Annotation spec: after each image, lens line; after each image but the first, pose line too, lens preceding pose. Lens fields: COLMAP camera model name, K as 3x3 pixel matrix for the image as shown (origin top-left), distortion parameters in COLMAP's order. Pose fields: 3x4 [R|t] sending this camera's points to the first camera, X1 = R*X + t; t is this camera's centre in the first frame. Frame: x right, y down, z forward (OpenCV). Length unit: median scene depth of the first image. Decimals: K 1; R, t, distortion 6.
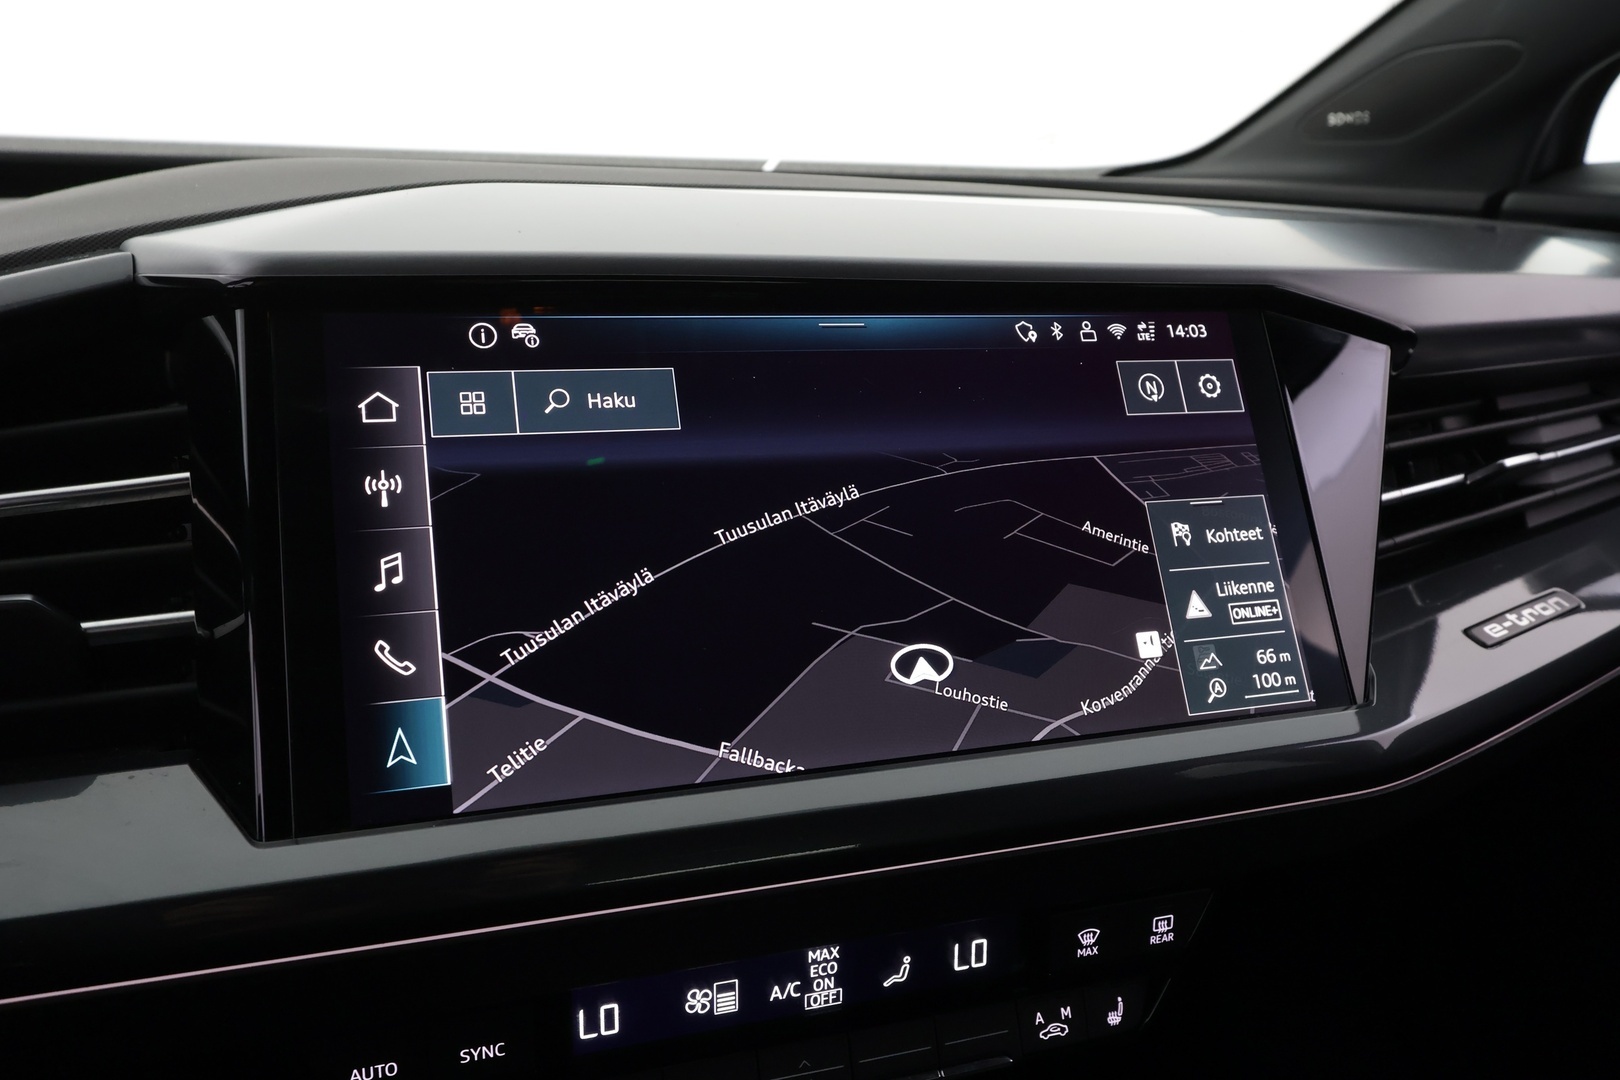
lens RADIAL K [[1277.1, 0, 816.1], [0, 1277.1, 543.4], [0, 0, 1]] dist [0.008605, -0.005773]
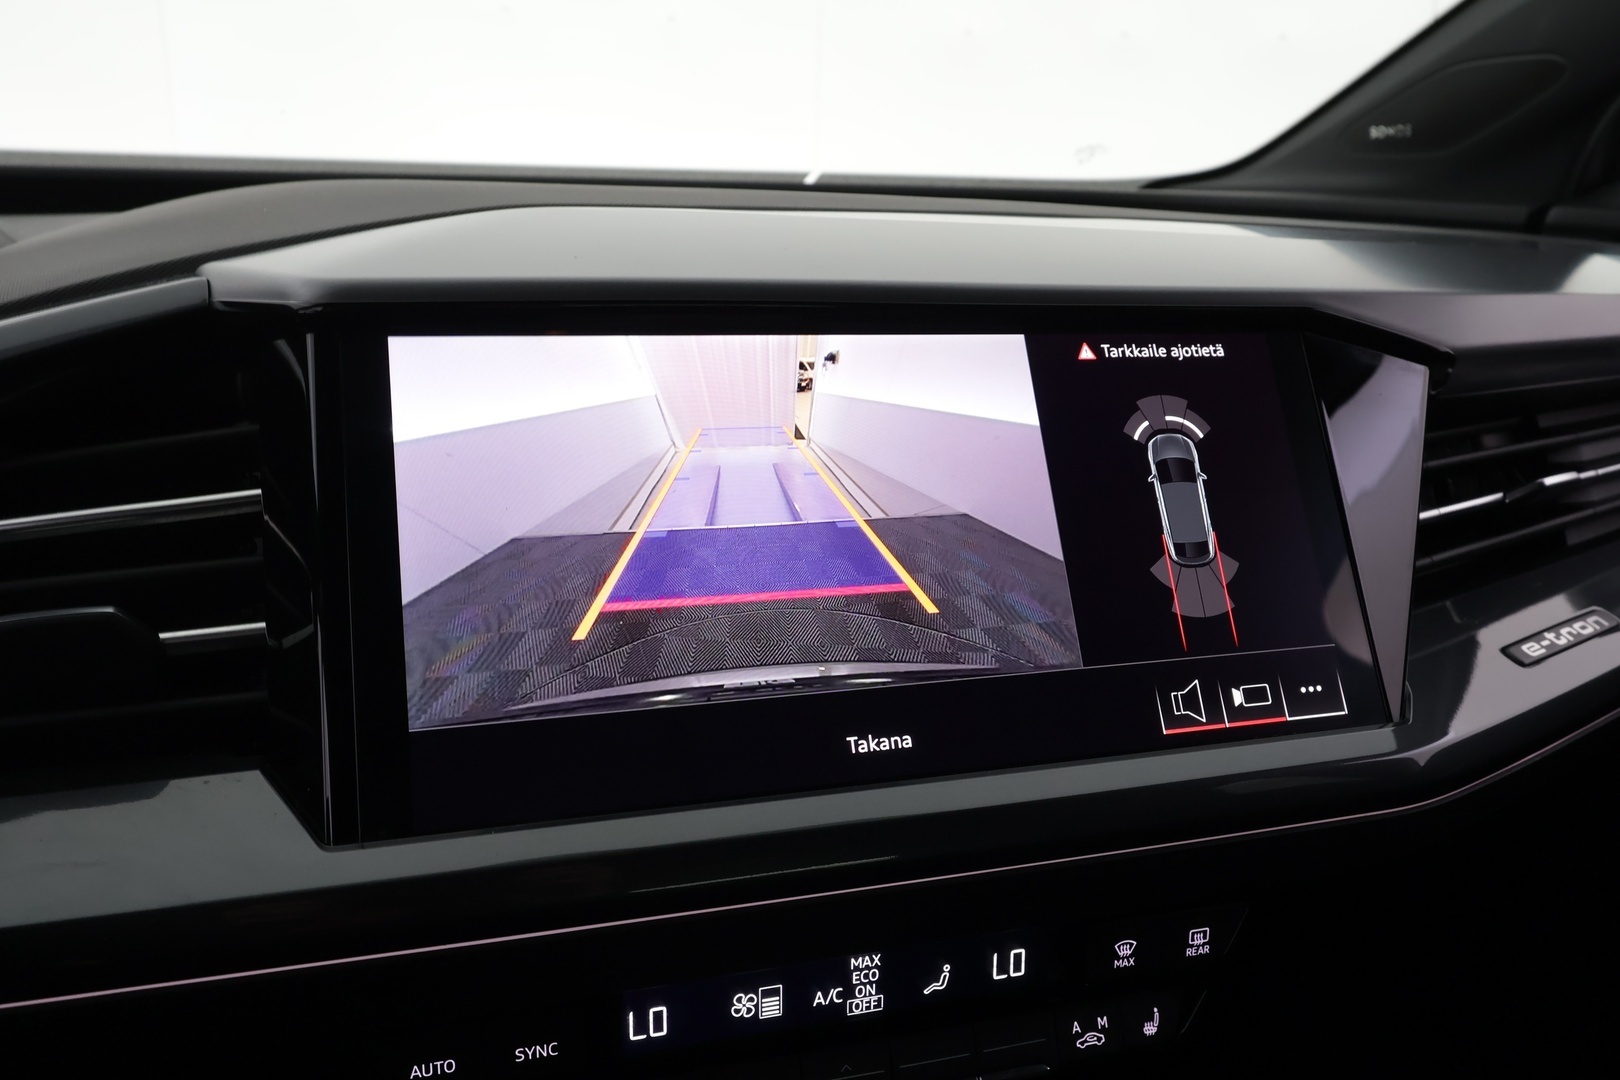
lens RADIAL K [[1277.1, 0, 816.4], [0, 1277.1, 543.2], [0, 0, 1]] dist [0.008605, -0.005773]
pose [[0.999618, 0.006515, -0.026851, -0.007827], [-0.006608, 0.999972, -0.003367, -0.010008], [0.026828, 0.003543, 0.999634, -0.026574]]
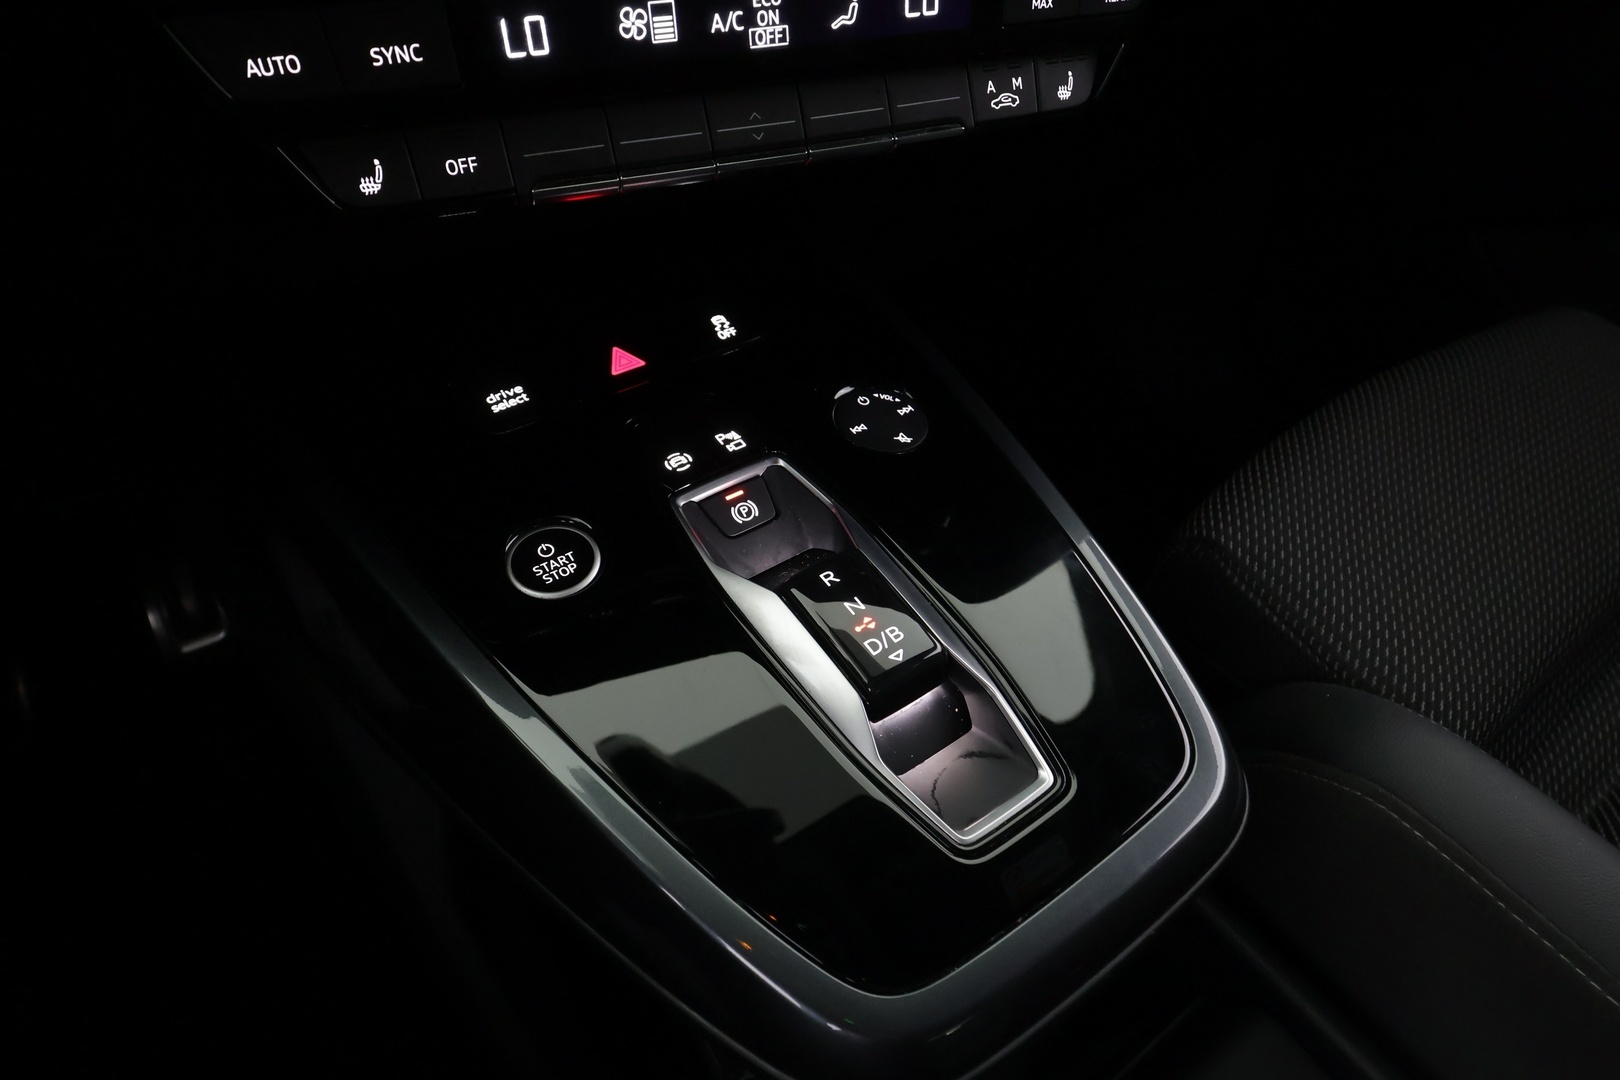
lens RADIAL K [[993.0, 0, 812.5], [0, 993.0, 537.5], [0, 0, 1]] dist [0.010015, -0.001140]
pose [[0.996823, -0.074523, 0.028095, -0.009956], [0.057324, 0.916246, 0.396494, 0.389203], [-0.055289, -0.393624, 0.917607, 0.172814]]
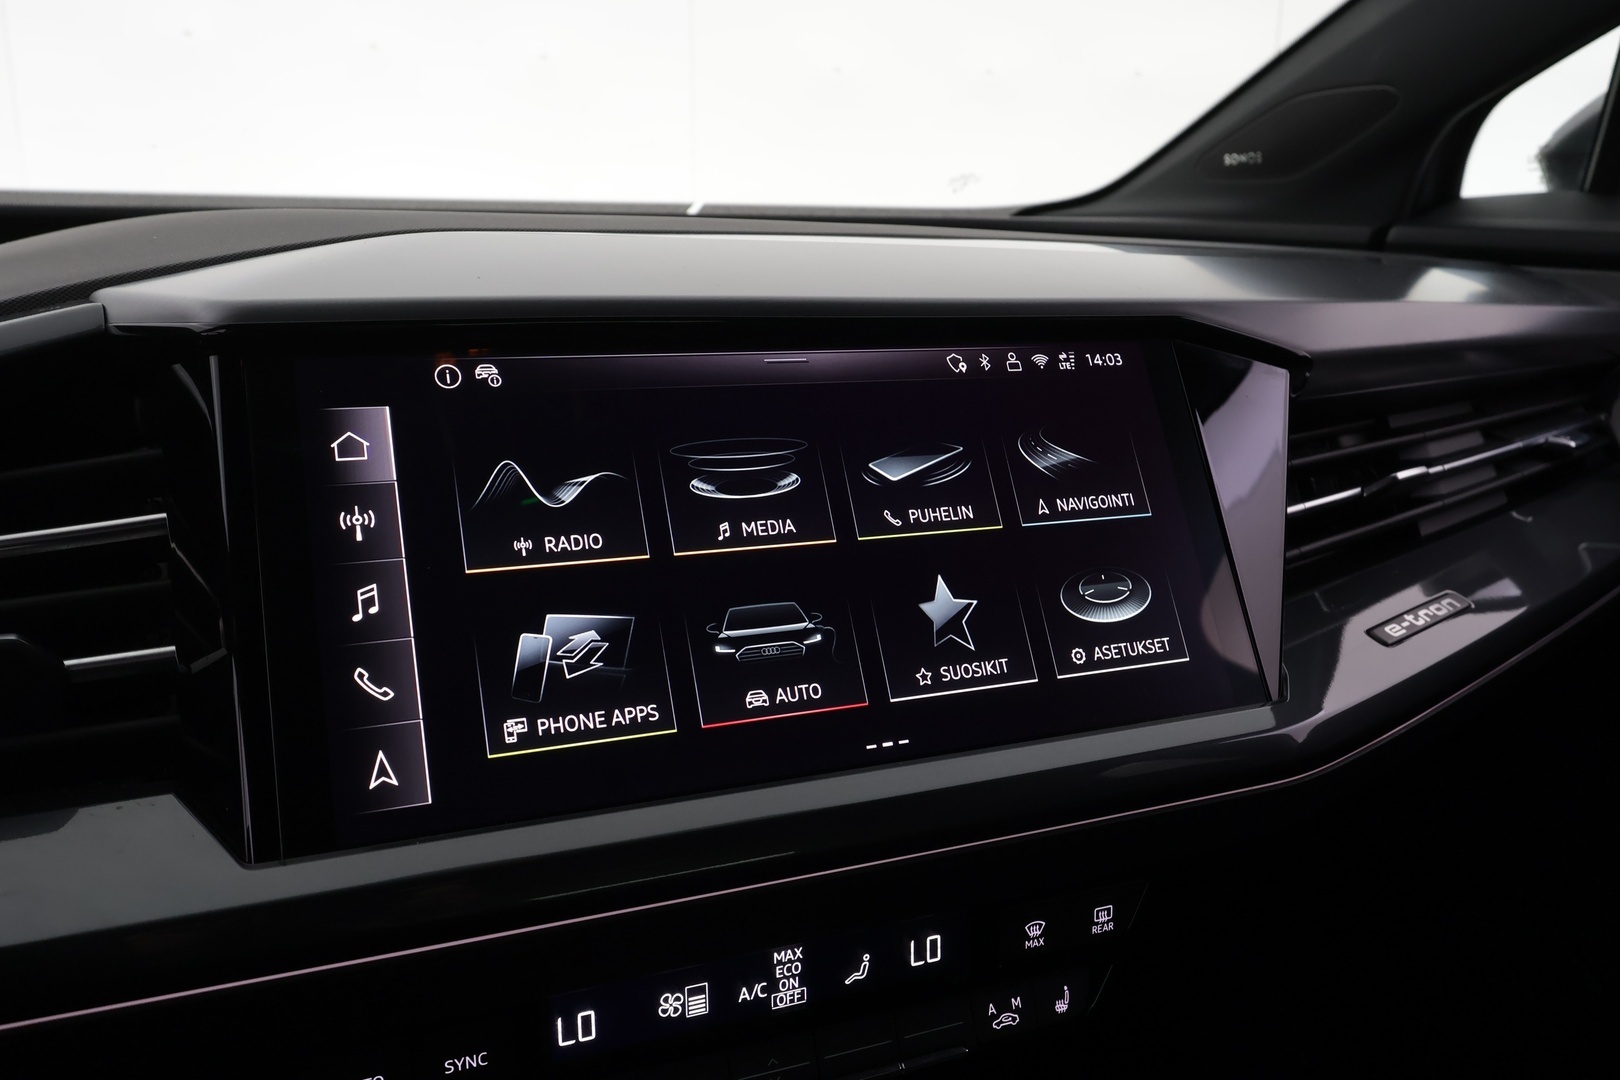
lens RADIAL K [[1277.1, 0, 817.0], [0, 1277.1, 541.5], [0, 0, 1]] dist [0.008605, -0.005773]
pose [[0.997644, -0.028493, 0.062406, -0.025087], [0.030396, 0.999095, -0.029764, 0.012768], [-0.061501, 0.031591, 0.997607, -0.058991]]
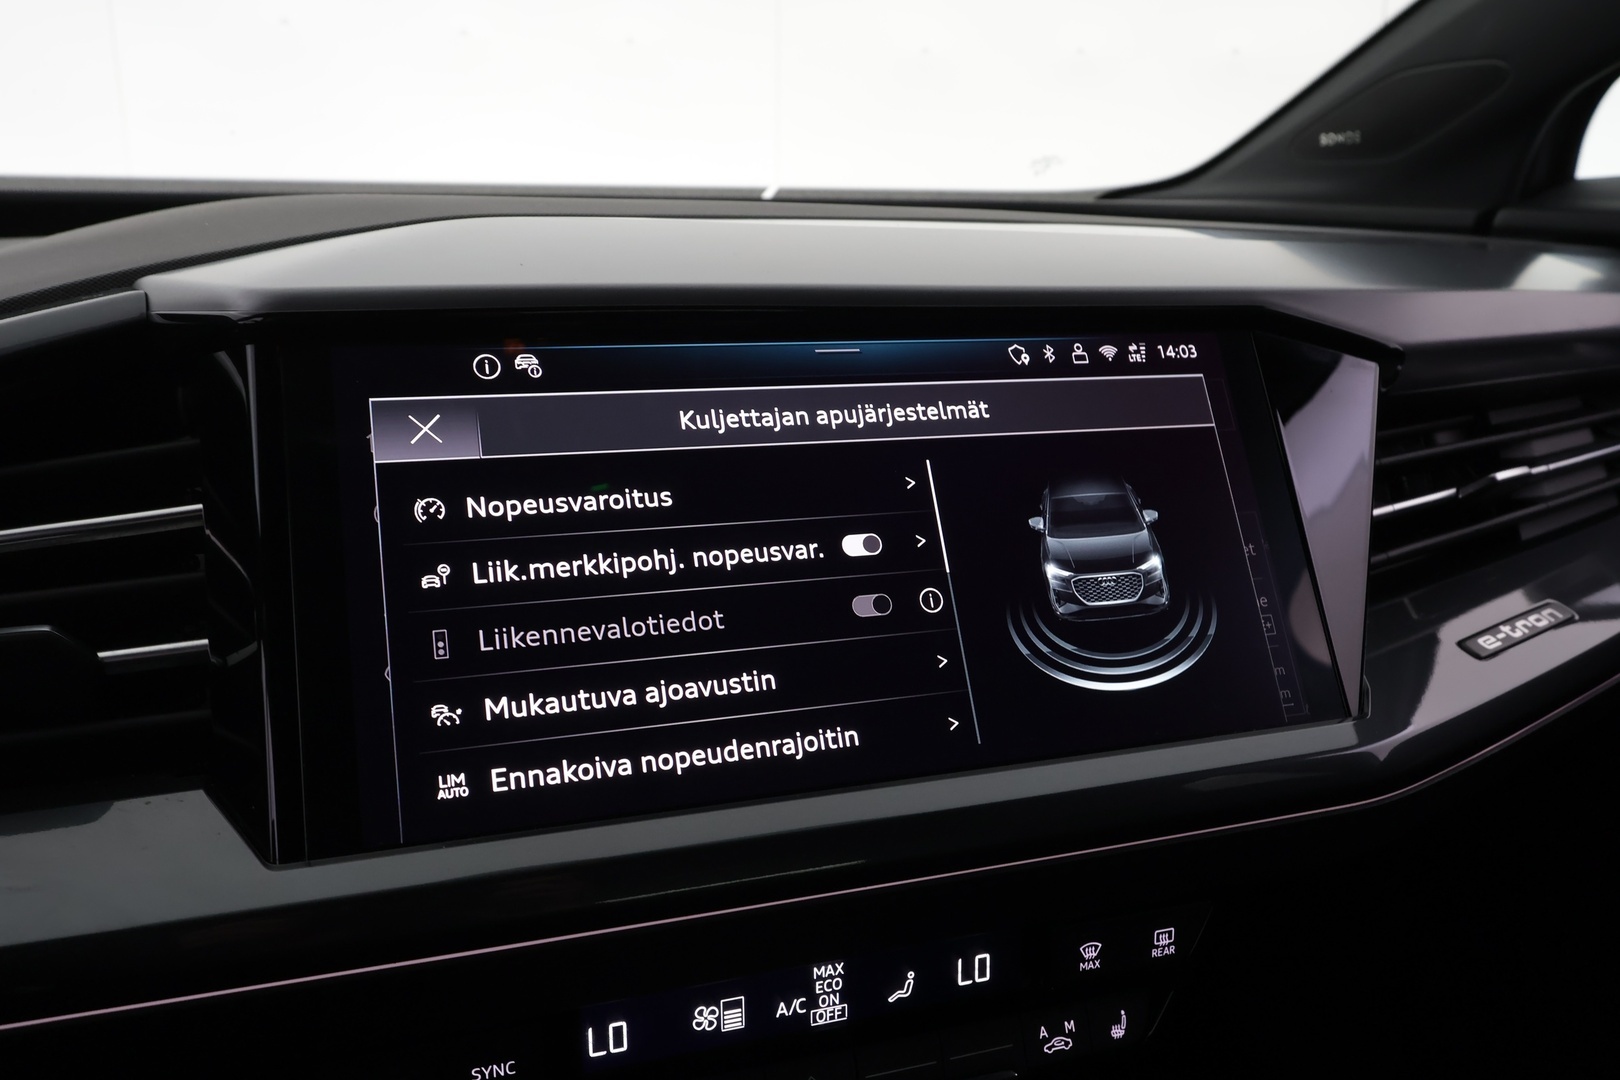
lens RADIAL K [[1277.1, 0, 815.4], [0, 1277.1, 544.0], [0, 0, 1]] dist [0.008605, -0.005773]
pose [[0.999892, -0.013953, -0.004667, 0.004748], [0.013868, 0.999747, -0.017709, 0.001181], [0.004912, 0.017642, 0.999832, -0.018576]]
